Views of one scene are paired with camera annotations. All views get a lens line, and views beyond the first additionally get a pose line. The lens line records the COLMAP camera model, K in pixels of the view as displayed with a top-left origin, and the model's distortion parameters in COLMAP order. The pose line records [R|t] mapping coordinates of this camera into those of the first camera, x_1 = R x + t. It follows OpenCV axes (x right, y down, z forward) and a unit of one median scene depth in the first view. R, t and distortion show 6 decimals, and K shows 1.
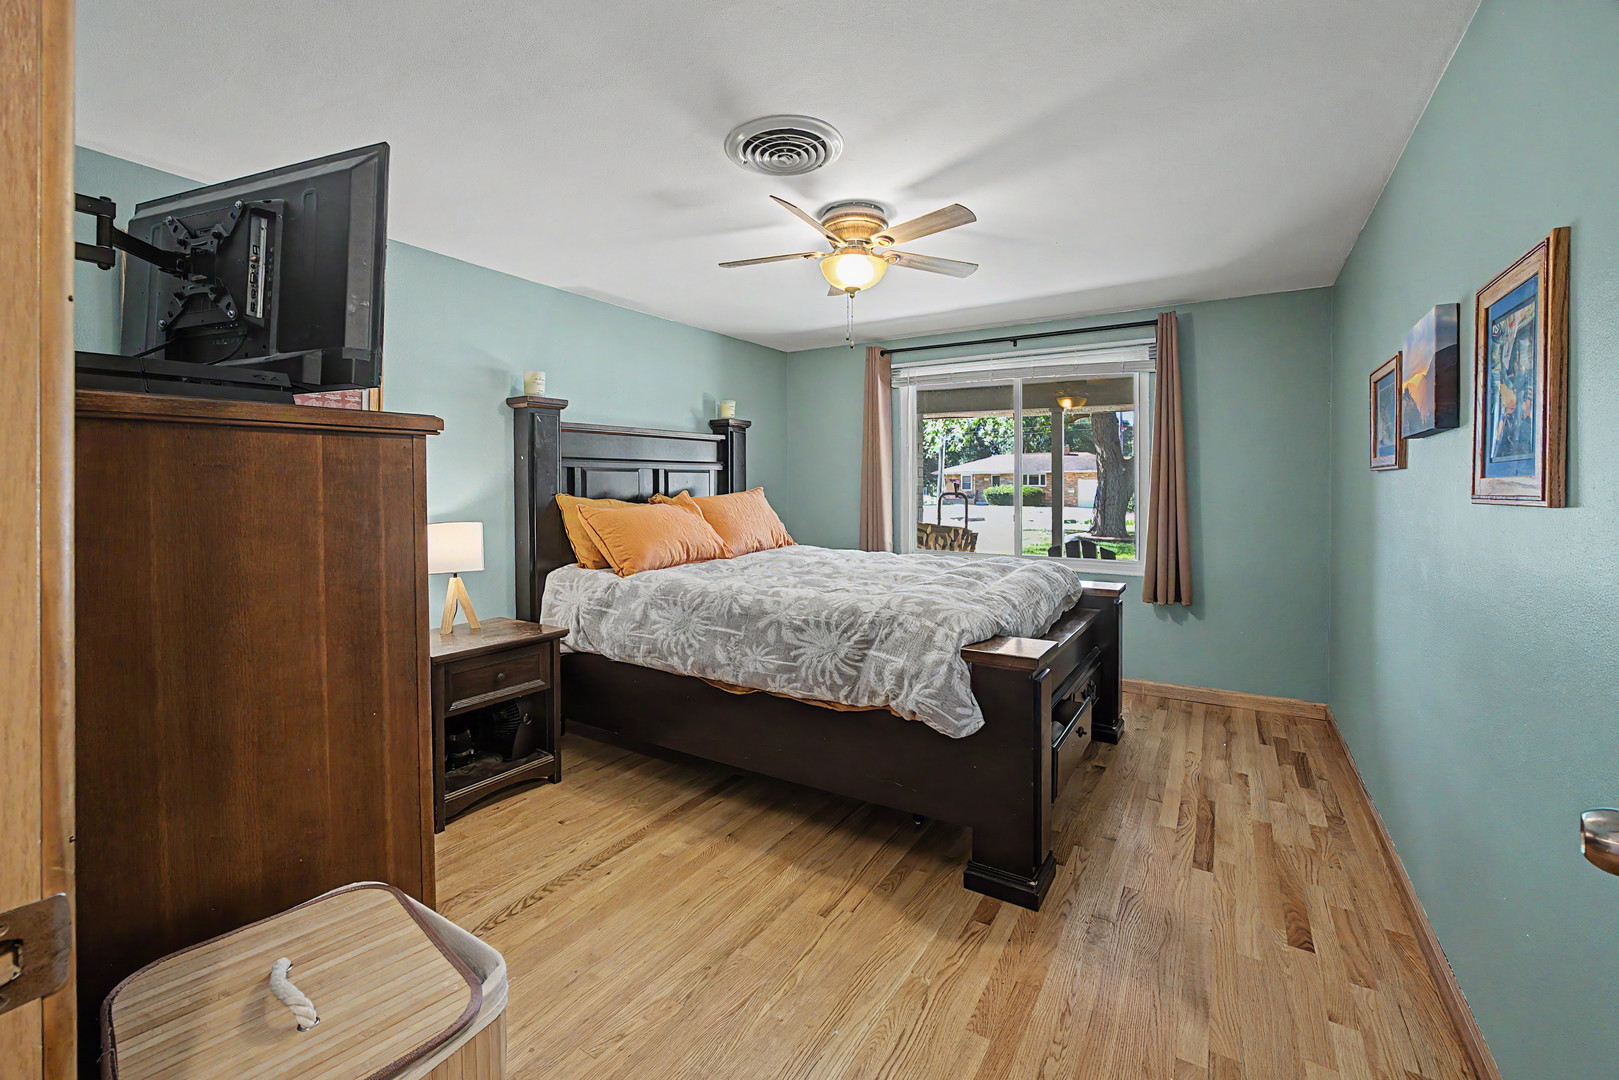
lens RADIAL K [[669.5, 0, 802.1], [0, 669.5, 493.3], [0, 0, 1]] dist [-0.032500, 0.011849]
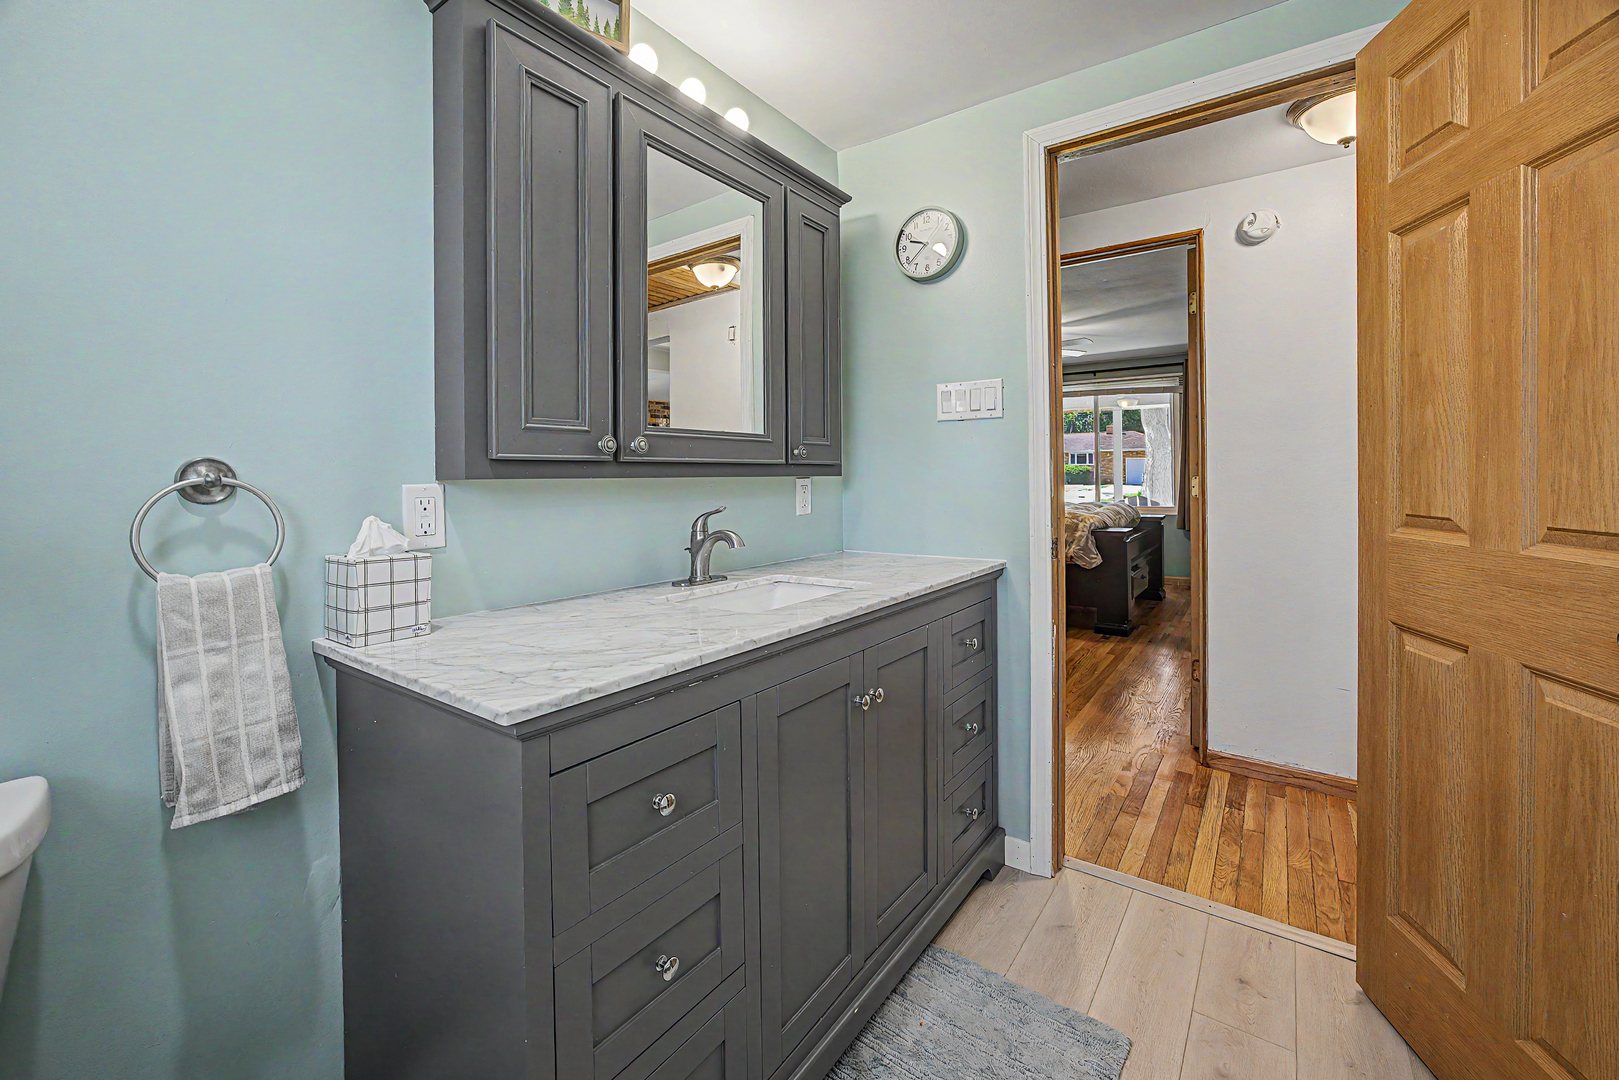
lens RADIAL K [[669.5, 0, 802.1], [0, 669.5, 493.3], [0, 0, 1]] dist [-0.032500, 0.011849]
pose [[0.998153, -0.015341, -0.058774, -0.624824], [0.016725, 0.999593, 0.023131, 0.032026], [0.058395, -0.024072, 0.998003, -1.365047]]
